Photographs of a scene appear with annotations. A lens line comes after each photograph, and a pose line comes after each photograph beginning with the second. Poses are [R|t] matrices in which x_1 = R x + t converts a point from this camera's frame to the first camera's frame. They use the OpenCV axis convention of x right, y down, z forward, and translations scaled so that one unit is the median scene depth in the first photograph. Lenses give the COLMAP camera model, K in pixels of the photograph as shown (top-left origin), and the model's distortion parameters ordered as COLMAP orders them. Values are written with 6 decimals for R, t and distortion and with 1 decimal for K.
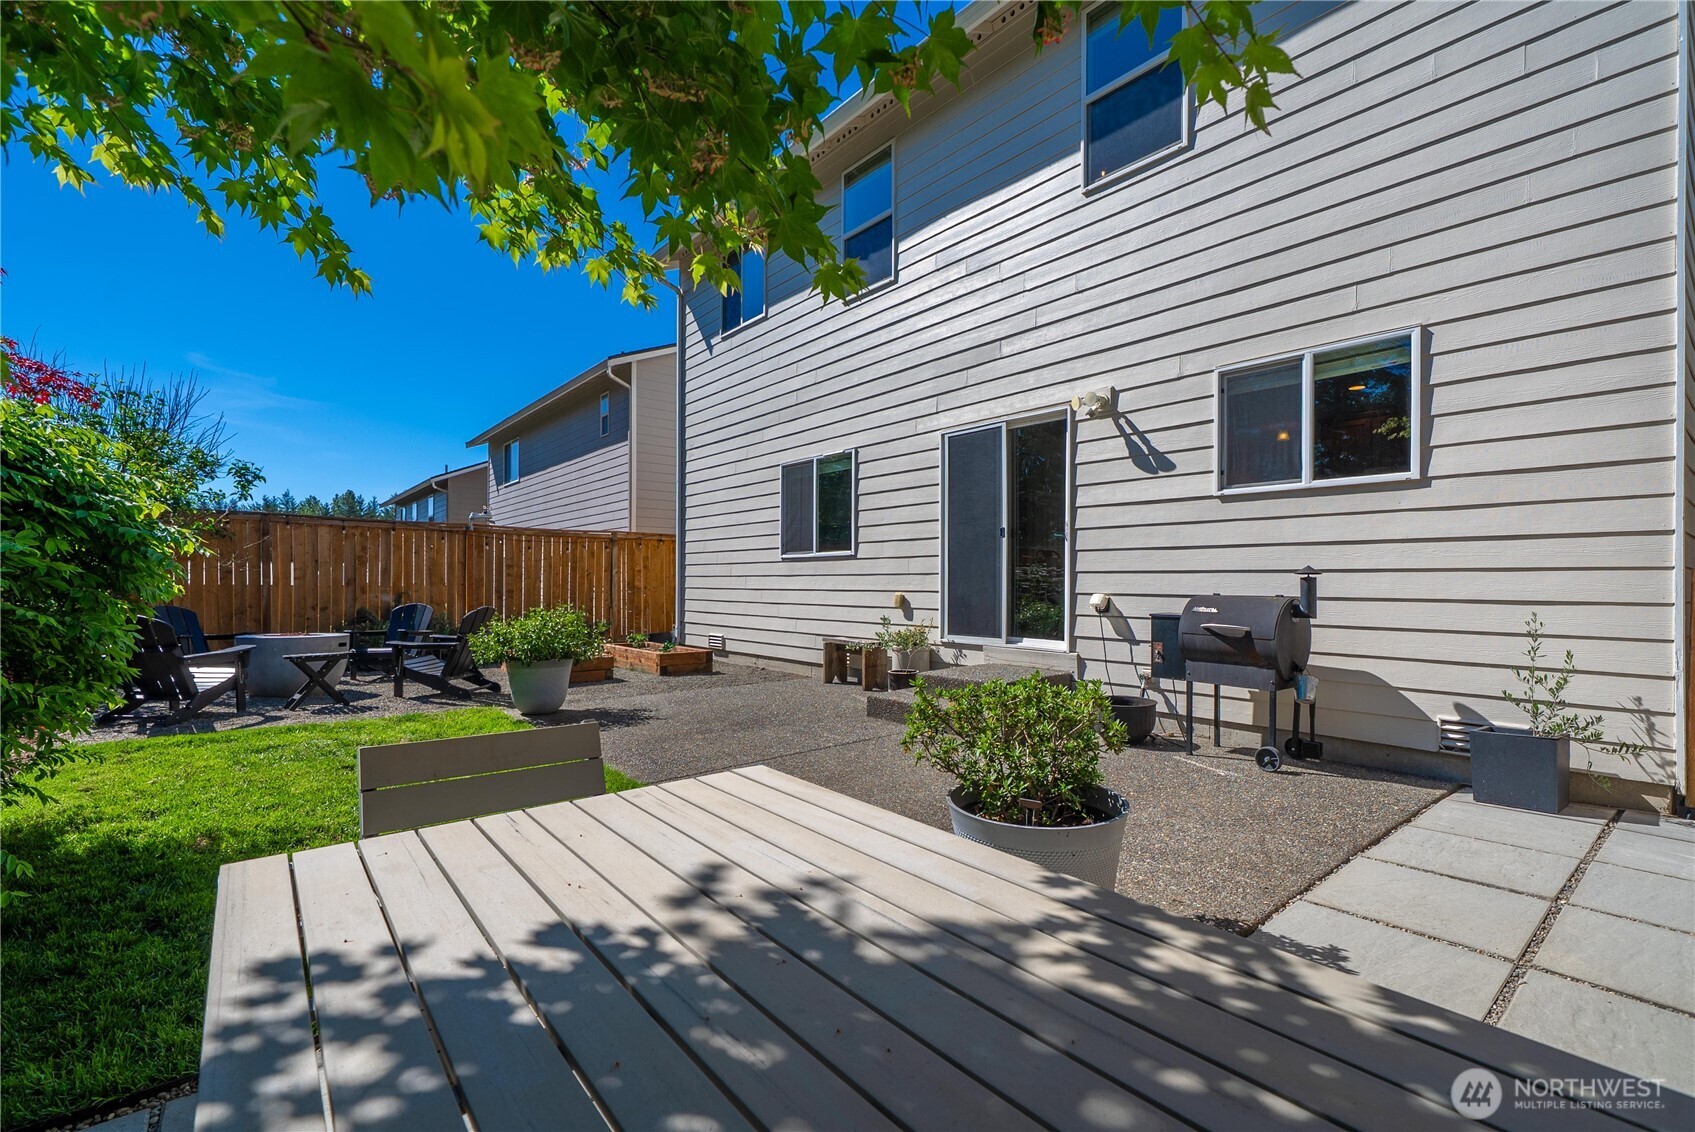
lens RADIAL K [[740.6, 0, 843.3], [0, 740.6, 576.0], [0, 0, 1]] dist [-0.002231, -0.000258]
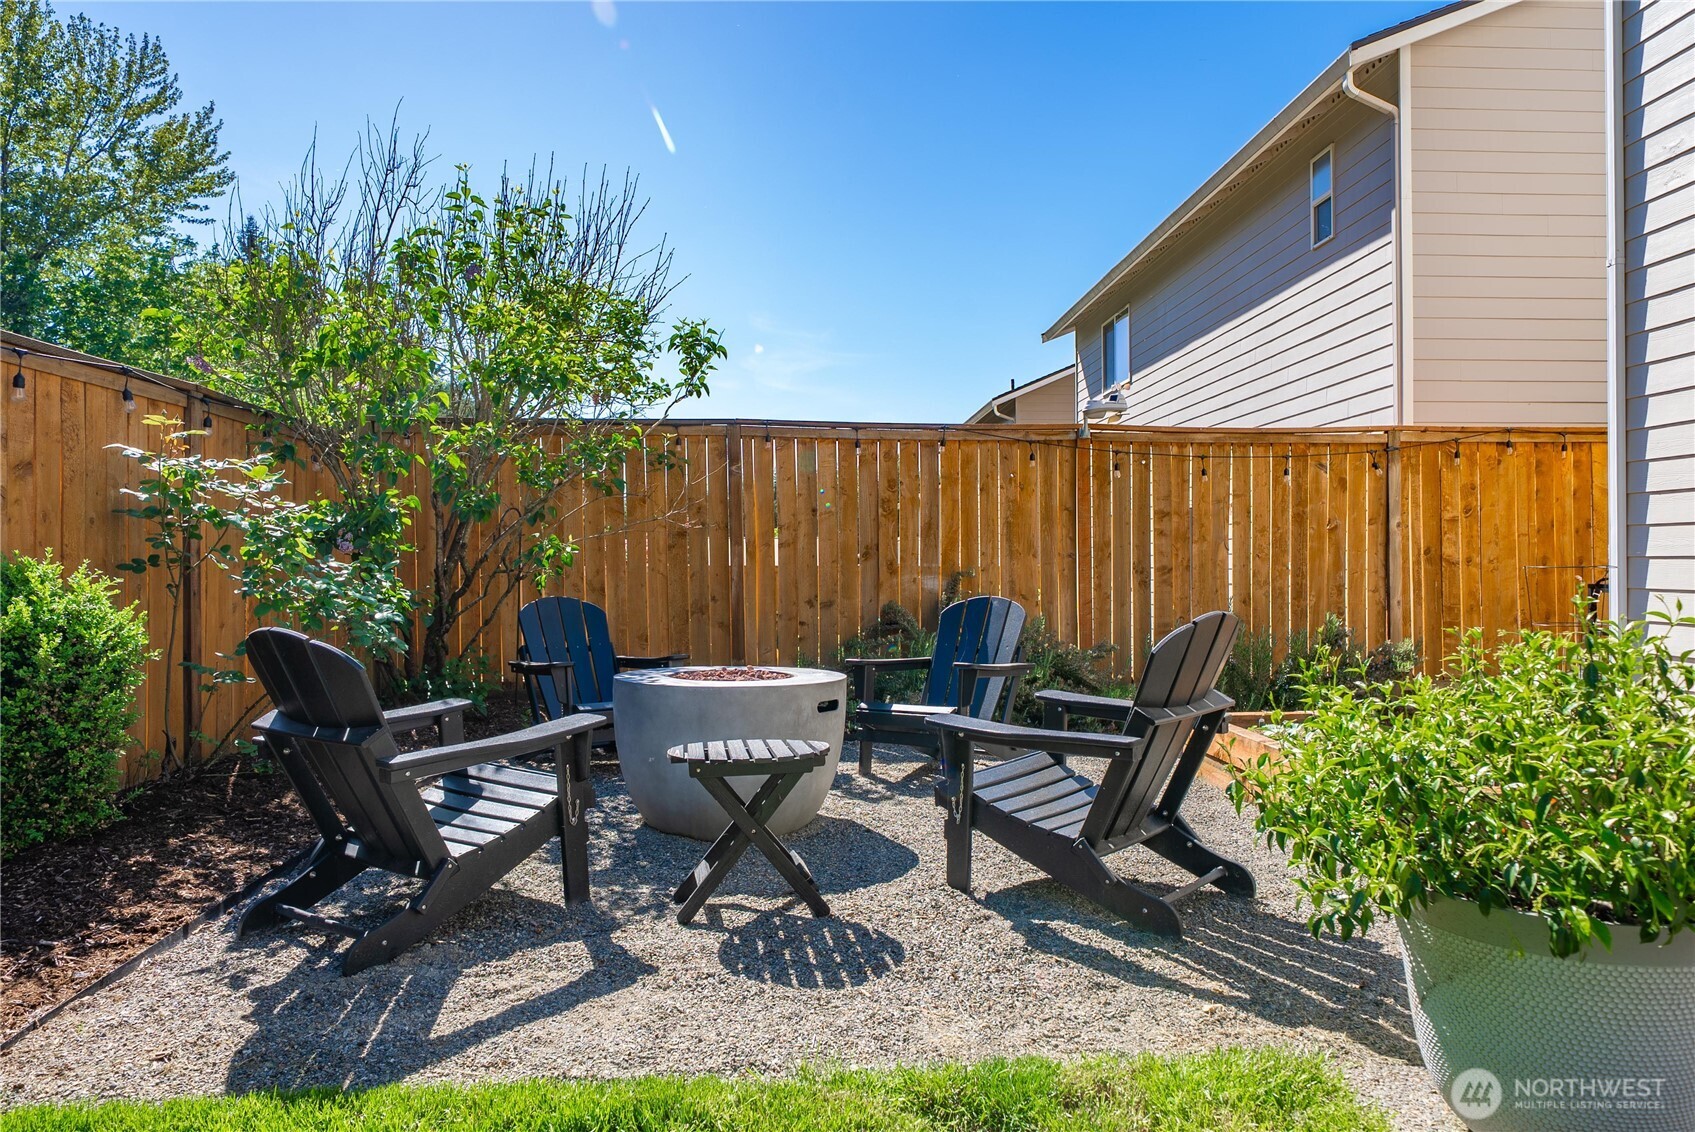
lens RADIAL K [[1073.6, 0, 847.5], [0, 1073.6, 566.0], [0, 0, 1]] dist [-0.000988, -0.000210]
pose [[0.803849, -0.007293, -0.594789, -0.222231], [0.013967, 0.999881, 0.006615, 0.011665], [0.594669, -0.013625, 0.803855, 0.367523]]
